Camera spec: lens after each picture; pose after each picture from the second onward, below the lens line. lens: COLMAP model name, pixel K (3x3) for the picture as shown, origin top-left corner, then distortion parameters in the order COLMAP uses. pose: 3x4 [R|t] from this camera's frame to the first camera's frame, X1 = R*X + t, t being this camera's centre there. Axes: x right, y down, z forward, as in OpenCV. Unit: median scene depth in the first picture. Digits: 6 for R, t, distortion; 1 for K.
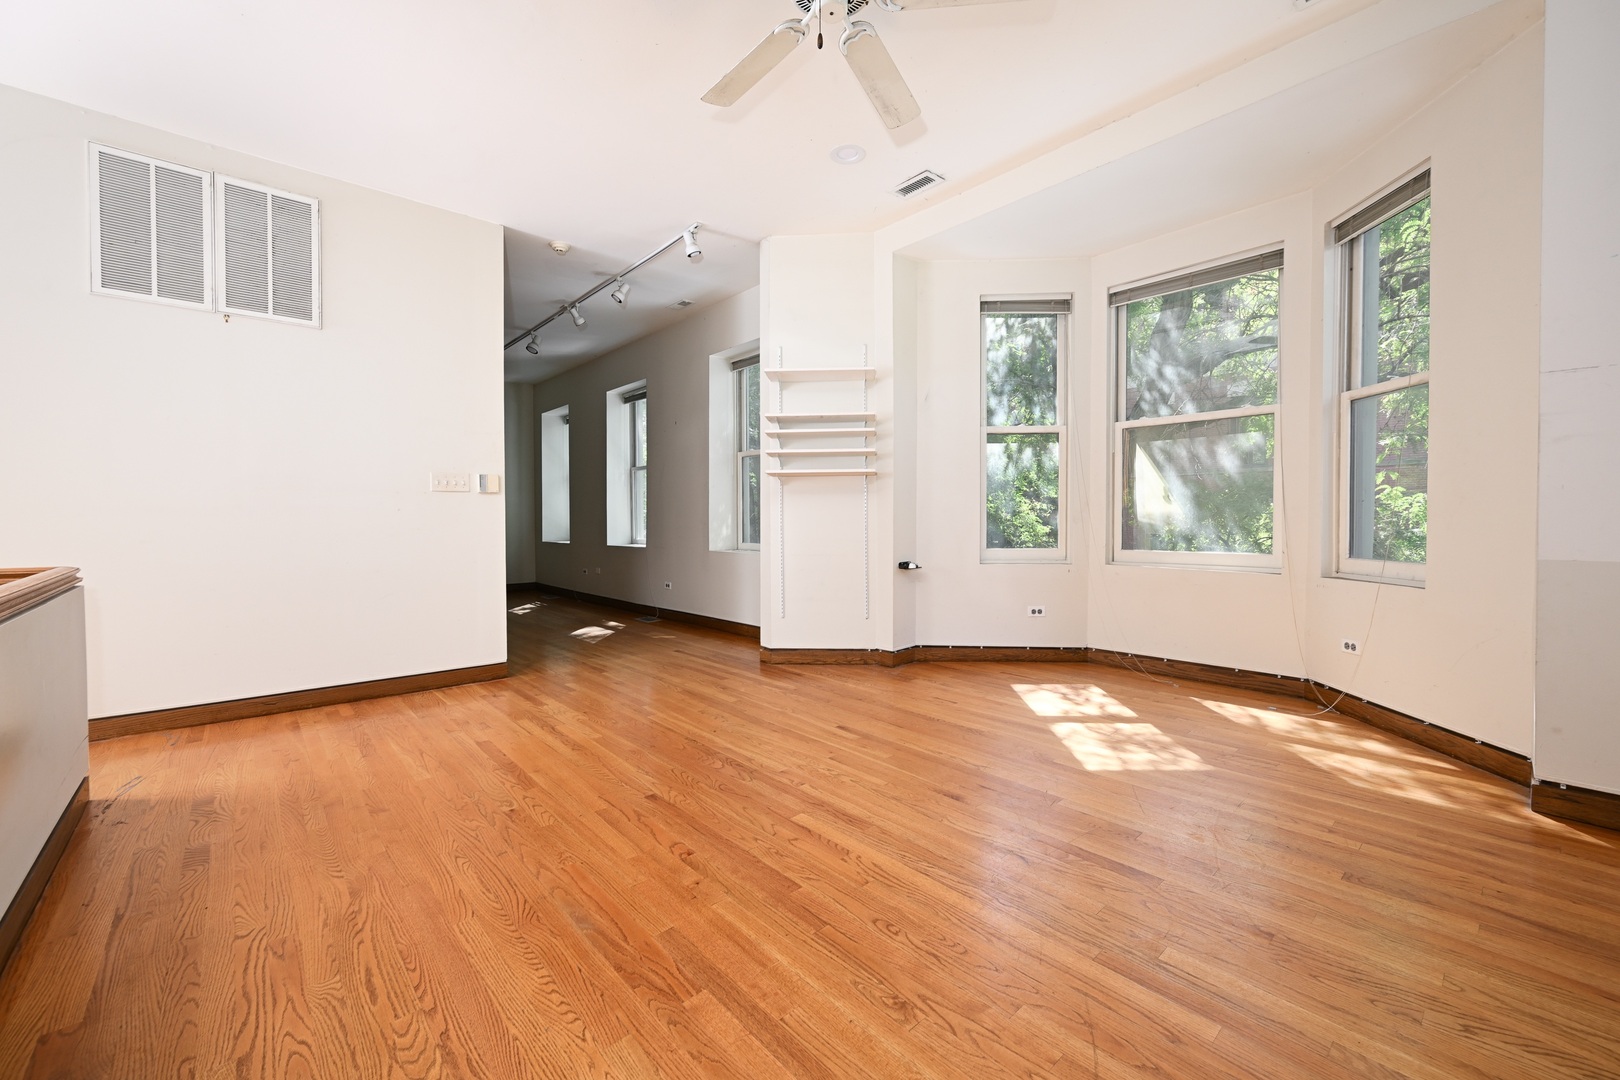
lens RADIAL K [[648.2, 0, 819.6], [0, 648.2, 528.6], [0, 0, 1]] dist [0.000989, 0.000367]
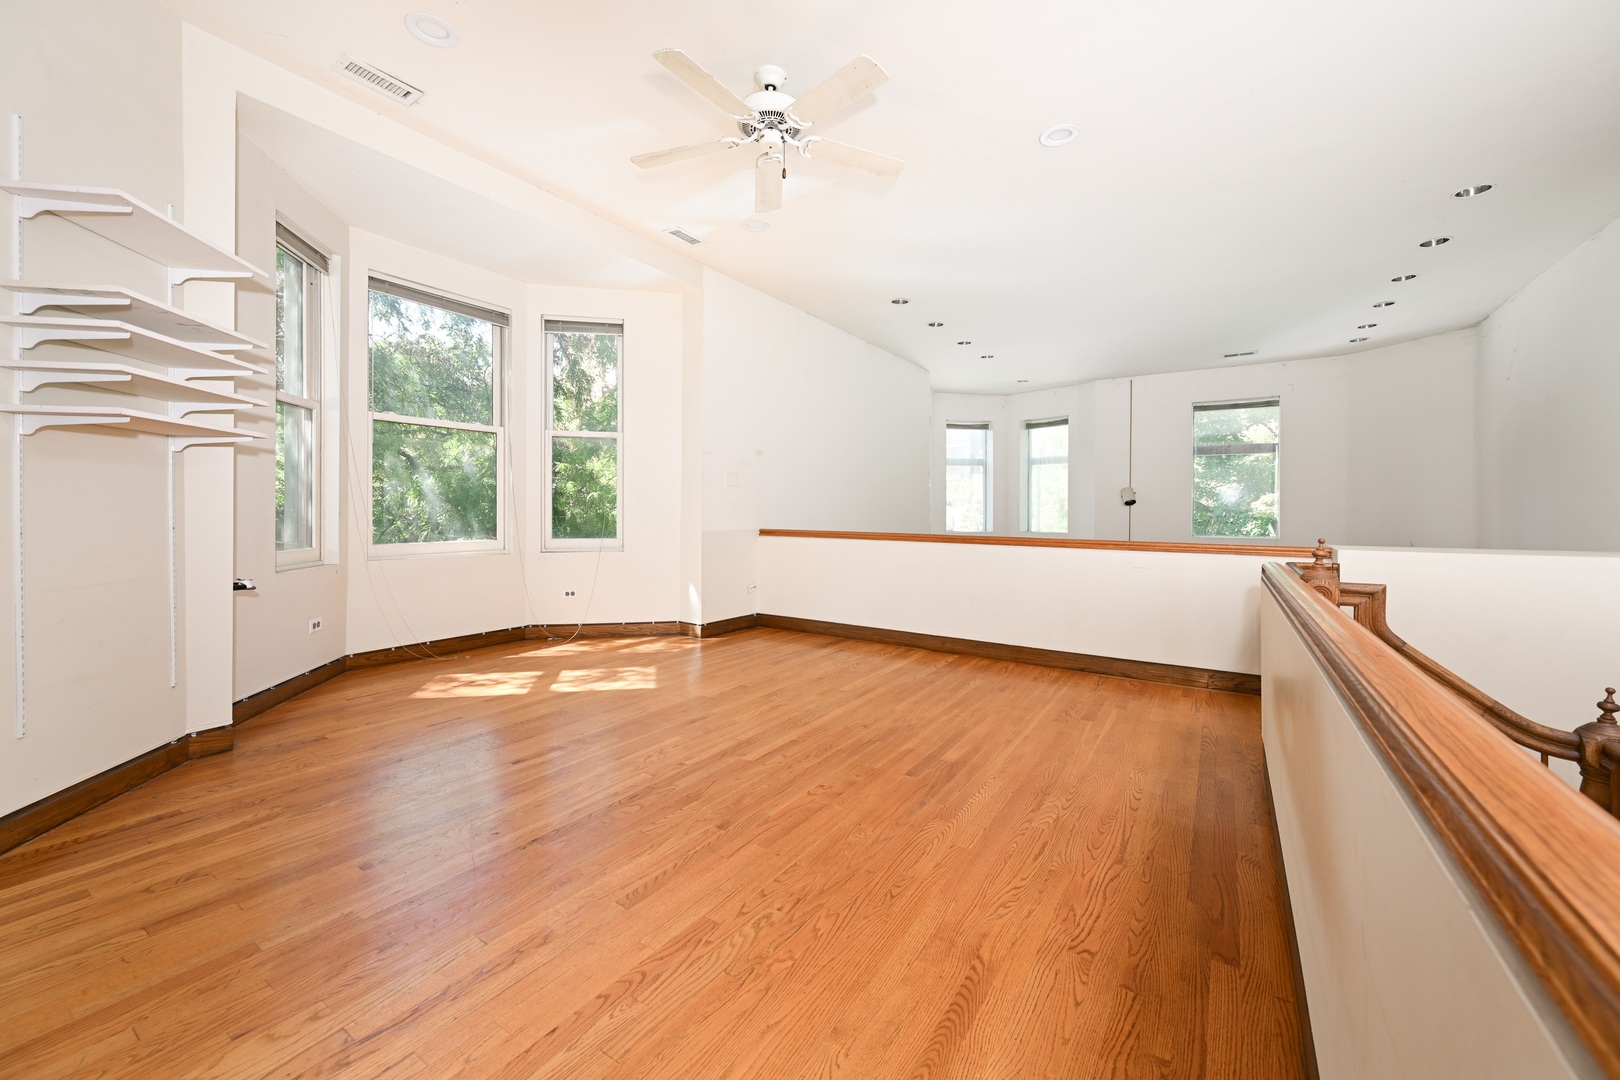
lens RADIAL K [[648.2, 0, 817.6], [0, 648.2, 526.8], [0, 0, 1]] dist [0.000989, 0.000367]
pose [[-0.269767, -0.020245, 0.962713, -1.070388], [0.008686, 0.999687, 0.023457, -0.018361], [-0.962886, 0.014690, -0.269507, 1.034442]]
